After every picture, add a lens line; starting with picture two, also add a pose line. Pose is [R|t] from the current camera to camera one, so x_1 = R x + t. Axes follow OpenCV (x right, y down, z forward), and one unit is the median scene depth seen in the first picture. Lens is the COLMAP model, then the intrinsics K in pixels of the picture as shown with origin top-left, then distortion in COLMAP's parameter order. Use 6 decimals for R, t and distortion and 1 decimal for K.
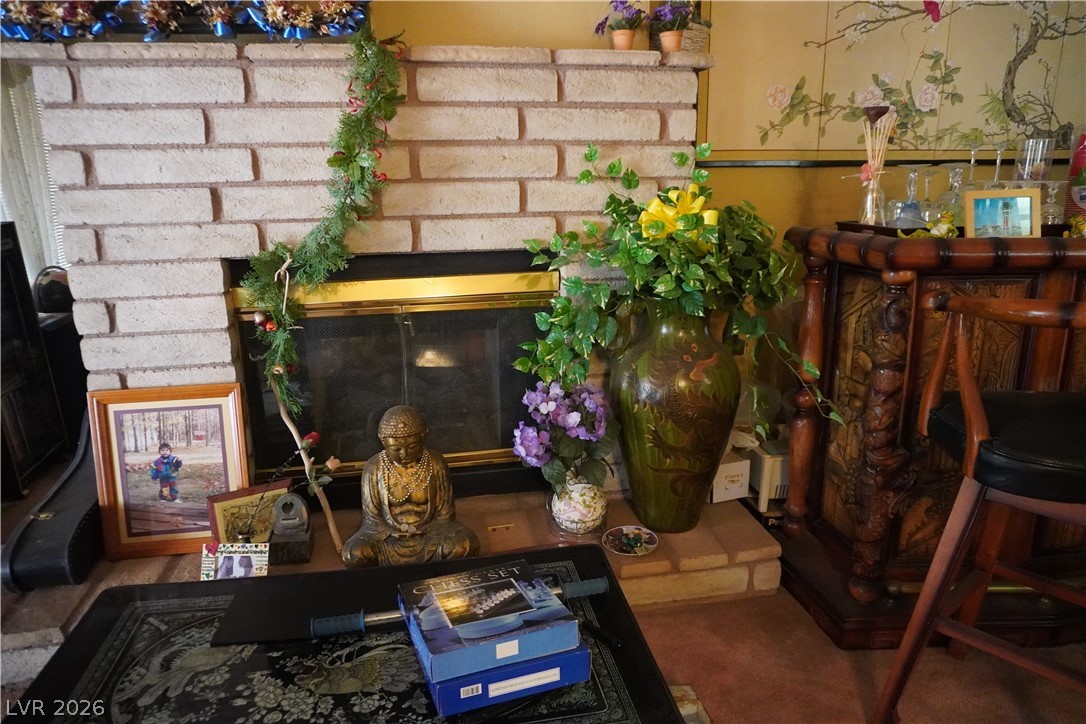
lens RADIAL K [[729.1, 0, 536.3], [0, 729.1, 351.5], [0, 0, 1]] dist [-0.043296, 0.030767]
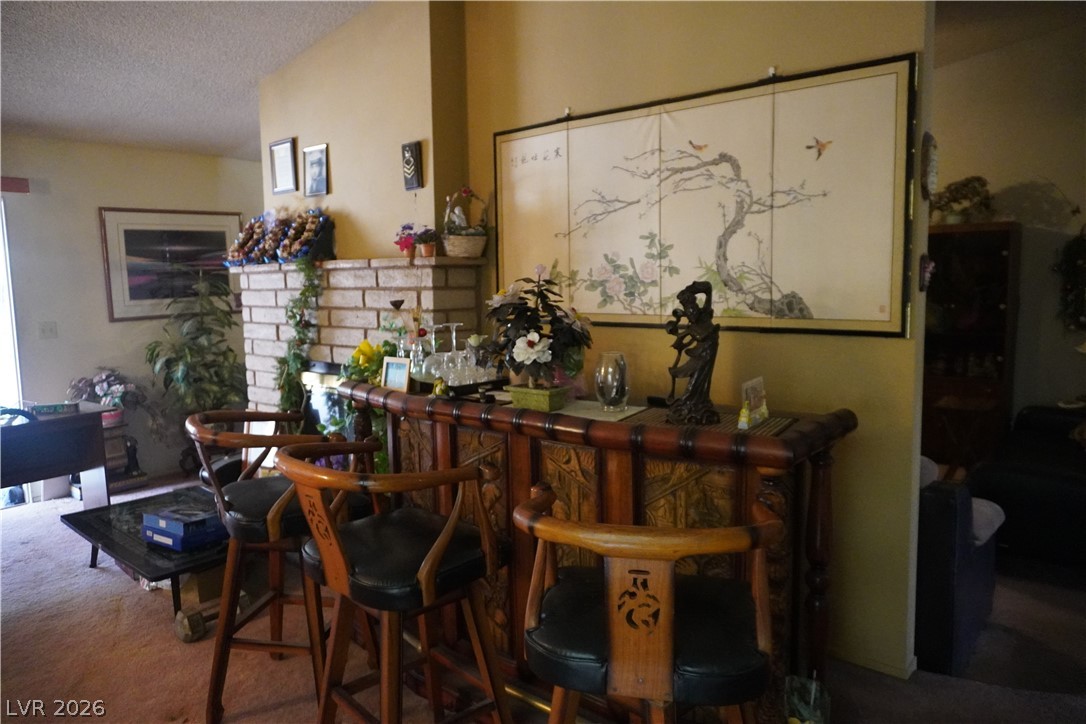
lens RADIAL K [[729.1, 0, 546.8], [0, 729.1, 356.4], [0, 0, 1]] dist [-0.043296, 0.030767]
pose [[0.647933, 0.085910, -0.756837, 1.335058], [-0.172318, 0.984391, -0.035782, -0.148282], [0.741950, 0.153601, 0.652624, 0.138904]]
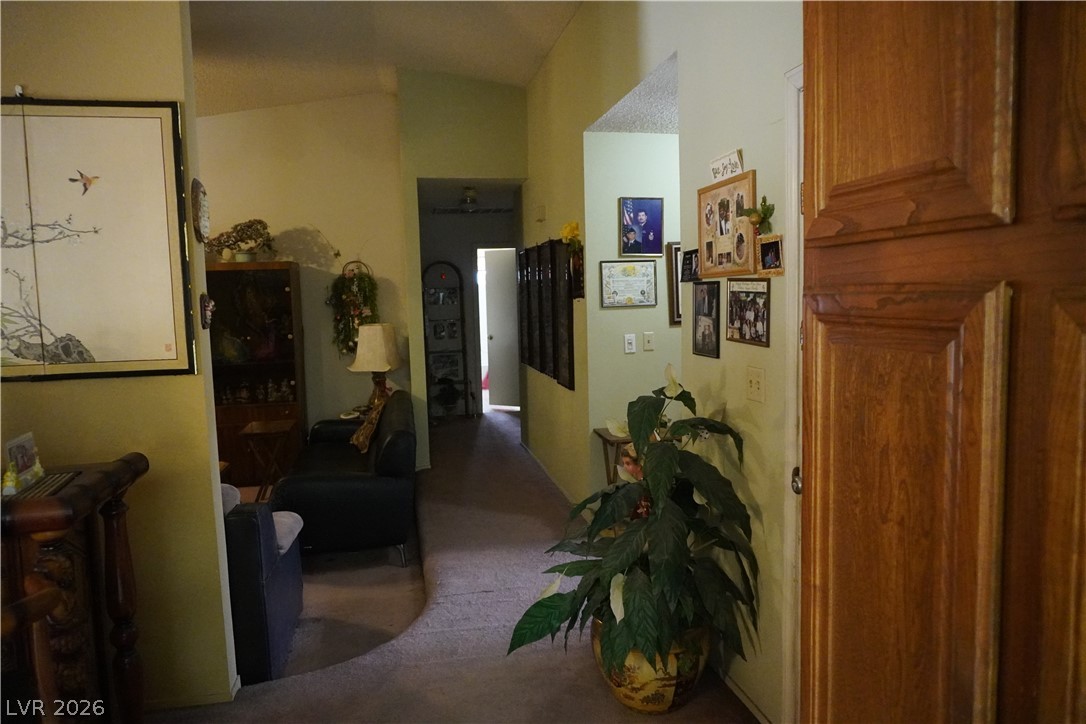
lens RADIAL K [[729.1, 0, 545.0], [0, 729.1, 356.6], [0, 0, 1]] dist [-0.043296, 0.030767]
pose [[0.999745, -0.014964, 0.016919, 1.380457], [0.017364, 0.988225, -0.152019, -0.152854], [-0.014445, 0.152274, 0.988233, 0.121547]]
